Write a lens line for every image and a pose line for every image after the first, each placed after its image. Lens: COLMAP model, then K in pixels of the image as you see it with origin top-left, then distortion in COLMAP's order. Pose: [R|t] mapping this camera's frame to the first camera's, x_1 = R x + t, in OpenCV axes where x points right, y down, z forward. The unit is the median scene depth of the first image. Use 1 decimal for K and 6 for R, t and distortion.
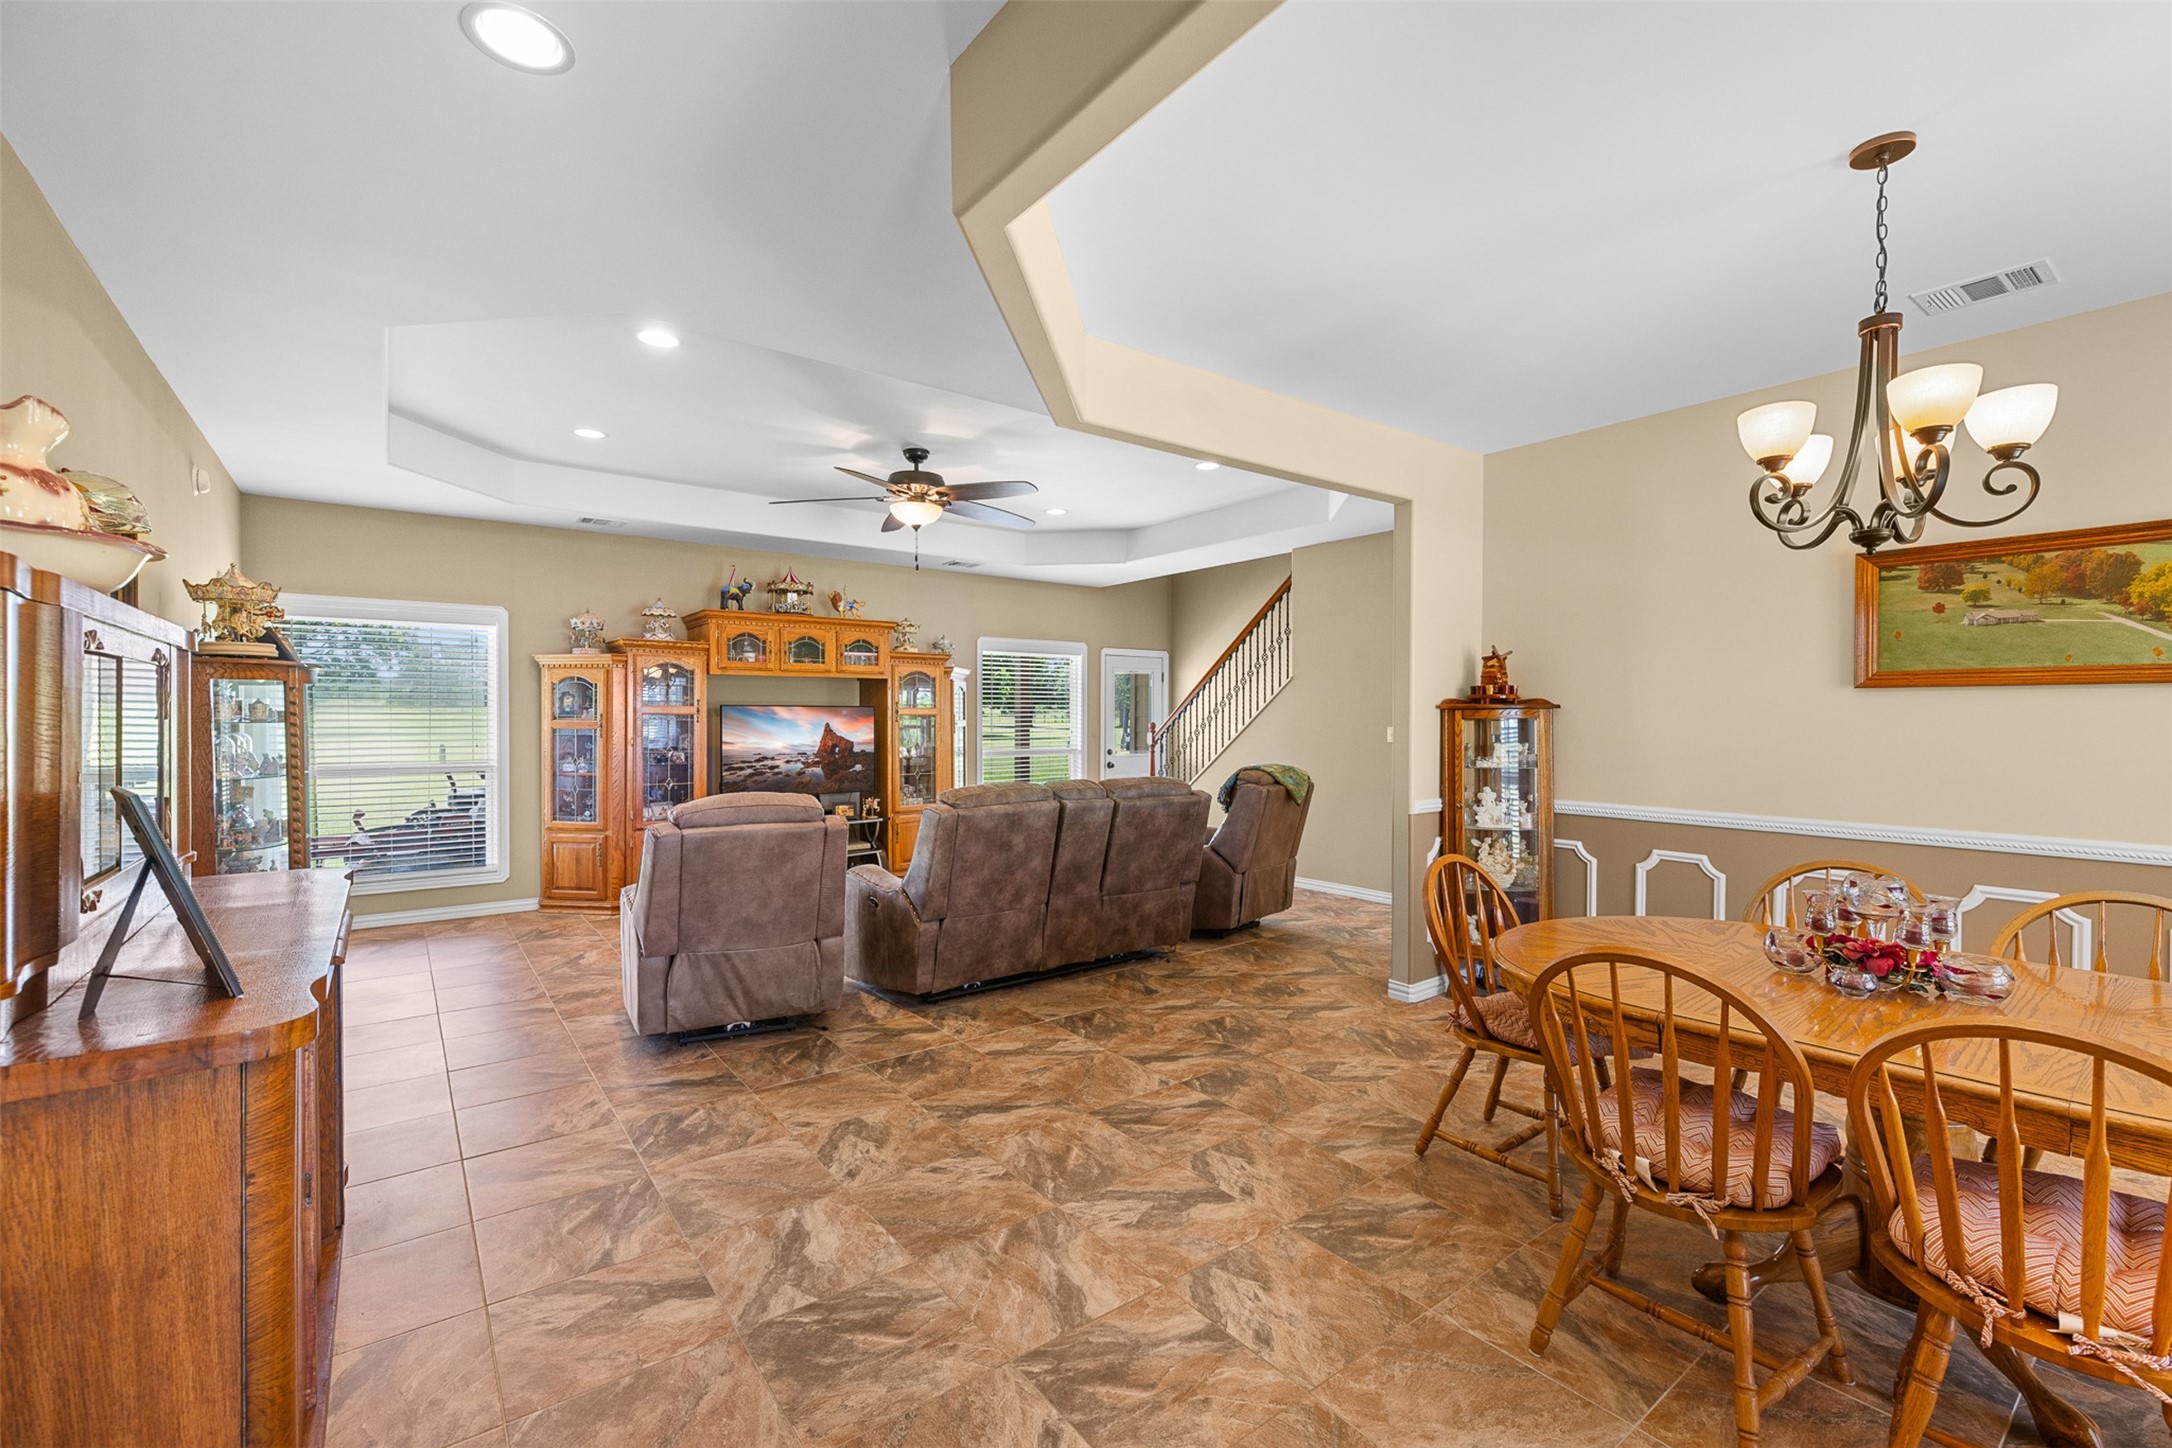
lens RADIAL K [[912.2, 0, 1086.0], [0, 912.2, 724.0], [0, 0, 1]] dist [-0.000014, -0.000113]
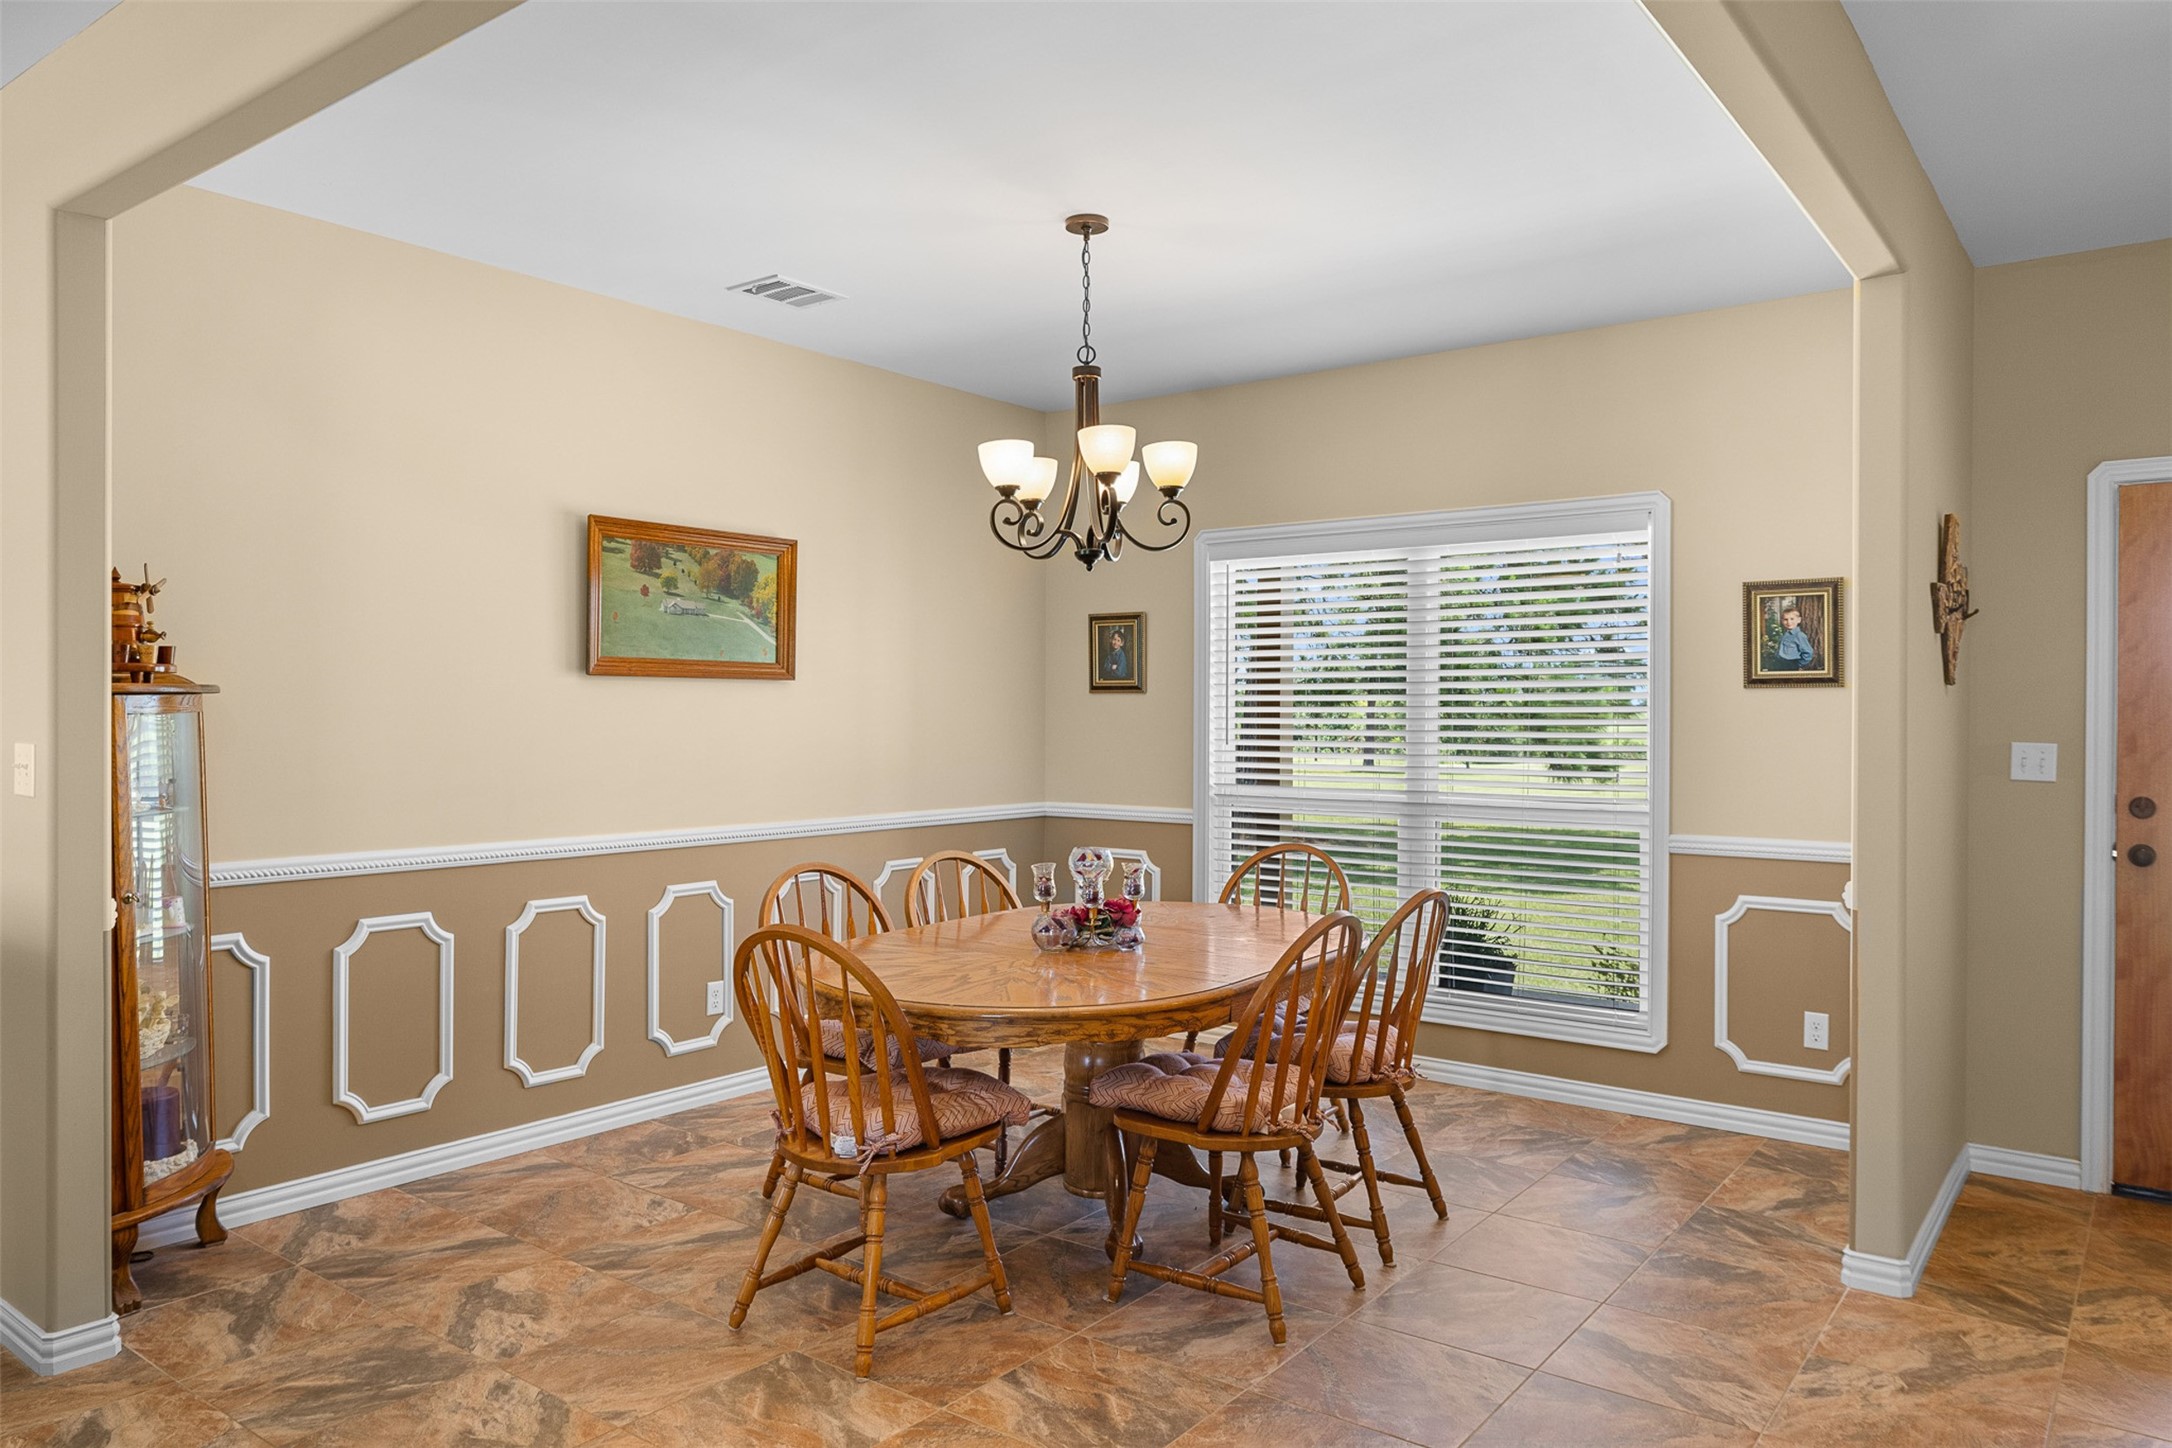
lens RADIAL K [[1443.2, 0, 1086.0], [0, 1443.2, 724.0], [0, 0, 1]] dist [0.002001, 0.000272]
pose [[-0.263985, -0.013291, 0.964435, -0.542441], [0.002384, 0.999893, 0.014432, -0.012375], [-0.964524, 0.006109, -0.263925, 0.894803]]
